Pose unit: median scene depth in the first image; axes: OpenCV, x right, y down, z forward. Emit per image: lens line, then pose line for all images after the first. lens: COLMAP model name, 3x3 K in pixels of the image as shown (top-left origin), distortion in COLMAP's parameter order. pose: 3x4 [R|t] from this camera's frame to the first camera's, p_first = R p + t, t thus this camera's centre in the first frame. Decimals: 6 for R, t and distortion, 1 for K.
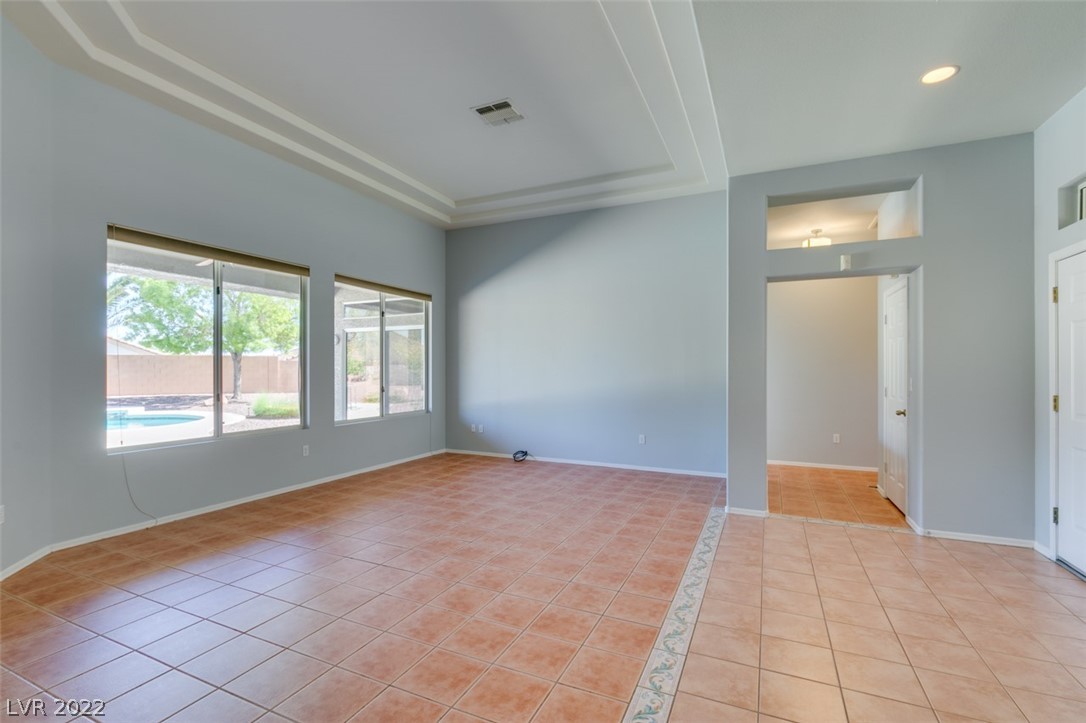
lens RADIAL K [[486.4, 0, 541.3], [0, 486.4, 364.4], [0, 0, 1]] dist [0.005232, -0.001724]
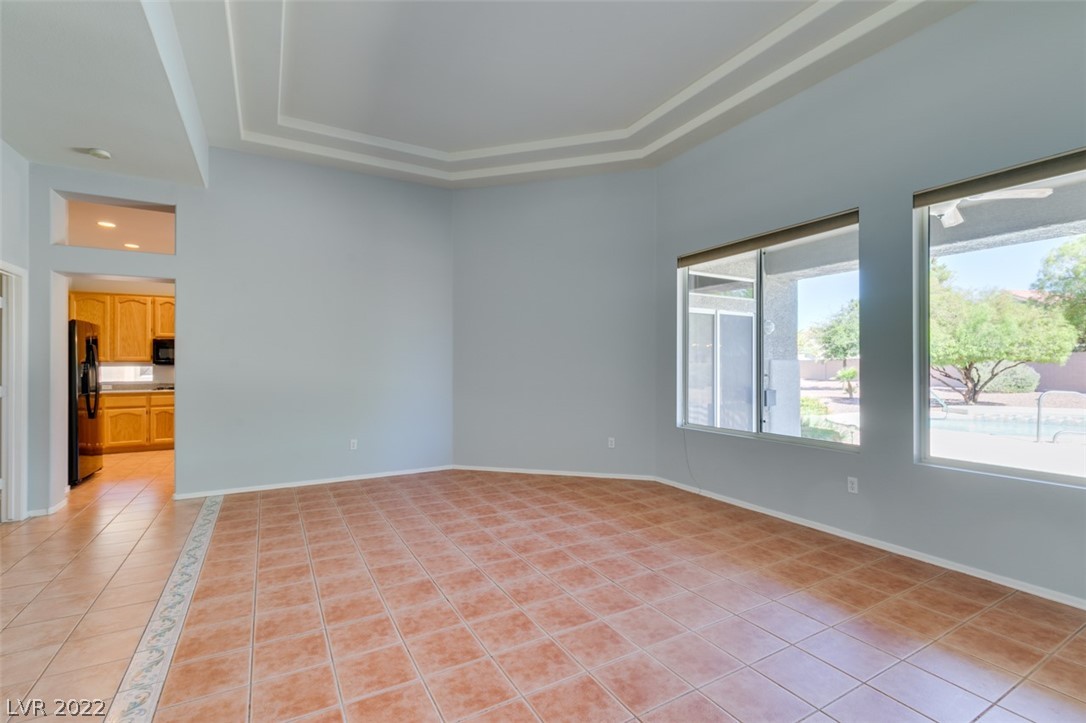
lens RADIAL K [[486.4, 0, 546.4], [0, 486.4, 367.6], [0, 0, 1]] dist [0.005232, -0.001724]
pose [[-0.576125, 0.004780, -0.817347, 0.476934], [0.009338, 0.999956, -0.000735, 0.017447], [0.817308, -0.008056, -0.576145, 1.615918]]
